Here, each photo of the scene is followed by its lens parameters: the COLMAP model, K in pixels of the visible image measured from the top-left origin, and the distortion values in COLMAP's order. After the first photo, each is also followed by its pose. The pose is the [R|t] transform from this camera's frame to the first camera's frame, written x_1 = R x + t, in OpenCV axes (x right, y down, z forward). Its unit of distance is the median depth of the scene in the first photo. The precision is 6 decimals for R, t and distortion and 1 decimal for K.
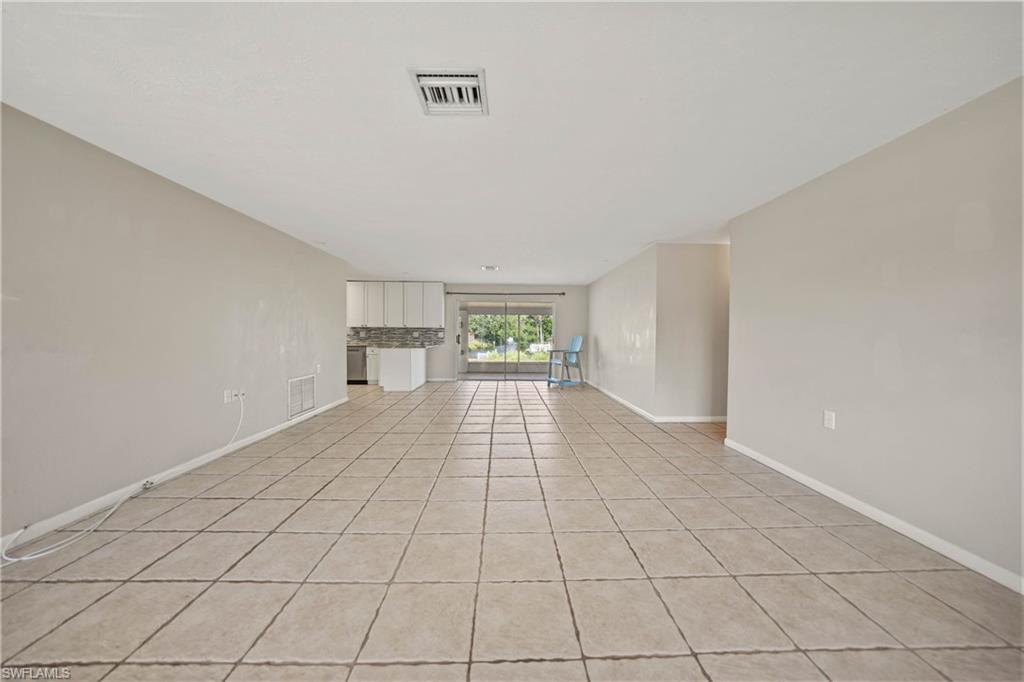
lens RADIAL K [[355.7, 0, 514.3], [0, 355.7, 339.9], [0, 0, 1]] dist [-0.024157, 0.005419]
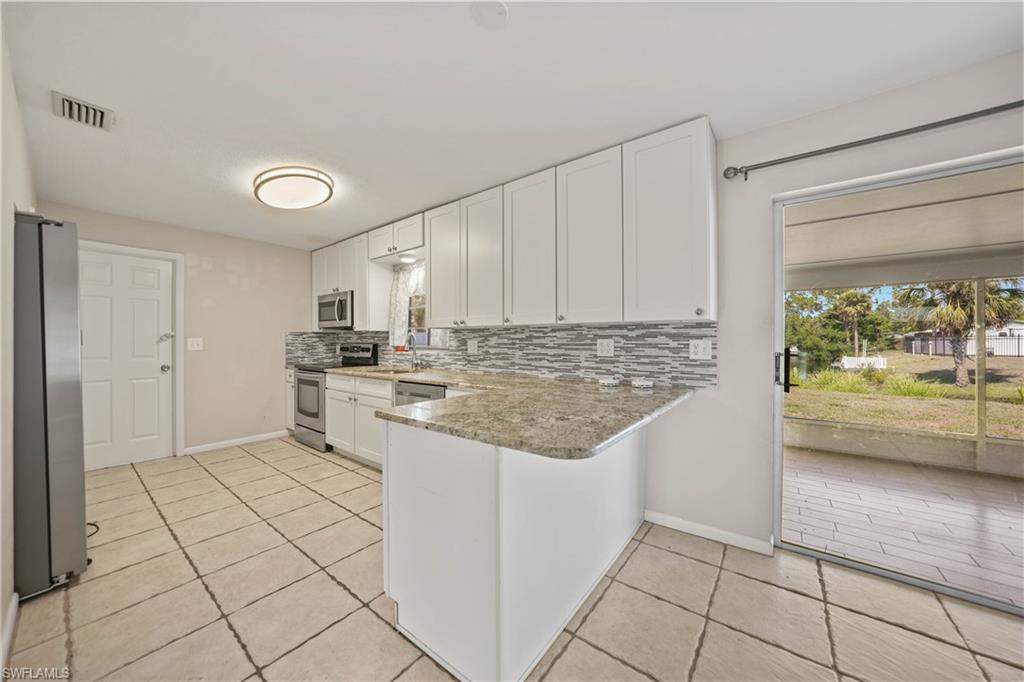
lens RADIAL K [[355.7, 0, 512.3], [0, 355.7, 340.2], [0, 0, 1]] dist [-0.024157, 0.005419]
pose [[0.779239, -0.010802, -0.626634, -0.155196], [-0.003338, 0.999766, -0.021384, -0.015575], [0.626718, 0.018755, 0.779020, 0.729083]]
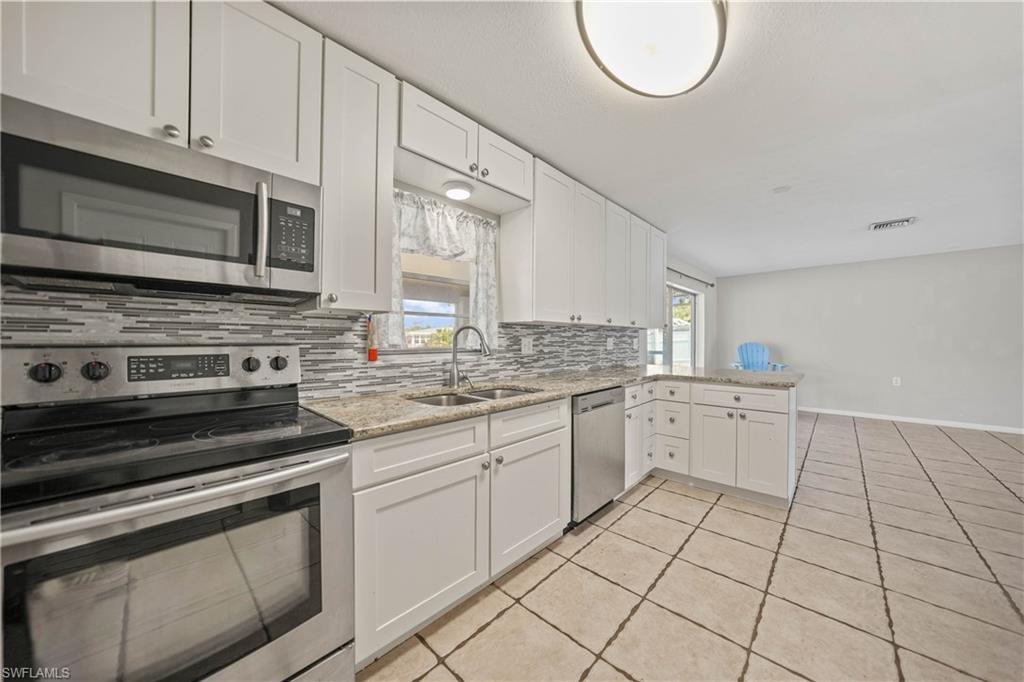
lens RADIAL K [[355.7, 0, 518.1], [0, 355.7, 339.5], [0, 0, 1]] dist [-0.024157, 0.005419]
pose [[0.698836, -0.008423, 0.715233, -0.660660], [0.018249, 0.999815, -0.006056, -0.020362], [-0.715049, 0.017284, 0.698860, 0.785833]]
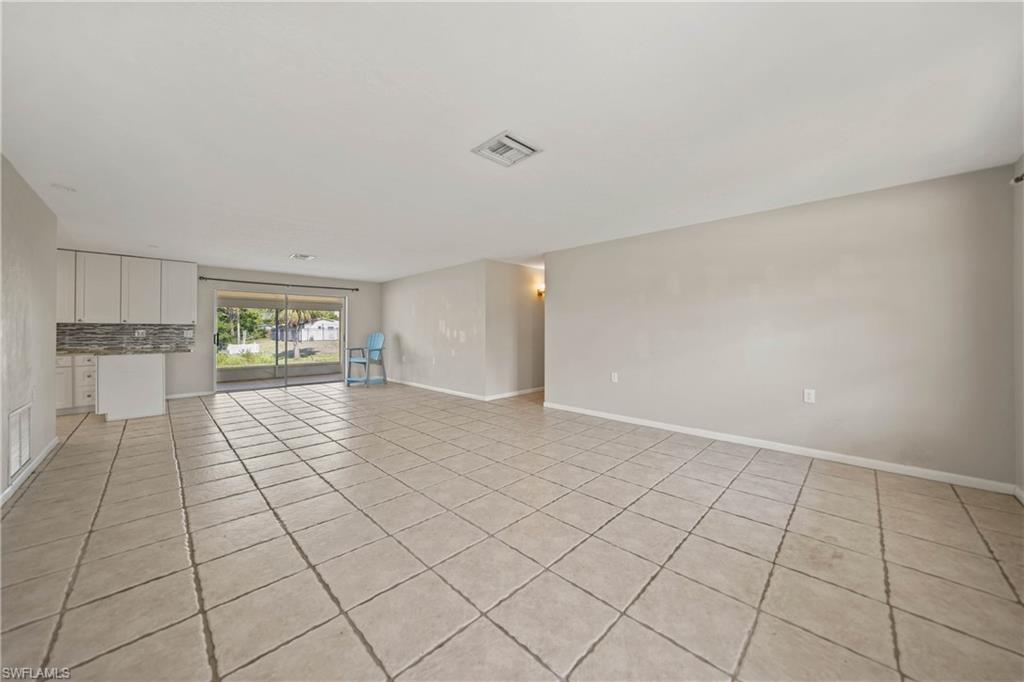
lens RADIAL K [[355.7, 0, 513.9], [0, 355.7, 330.6], [0, 0, 1]] dist [-0.024157, 0.005419]
pose [[0.721194, -0.007231, 0.692695, -0.223688], [0.018397, 0.999793, -0.008717, -0.002464], [-0.692489, 0.019030, 0.721178, 0.008080]]
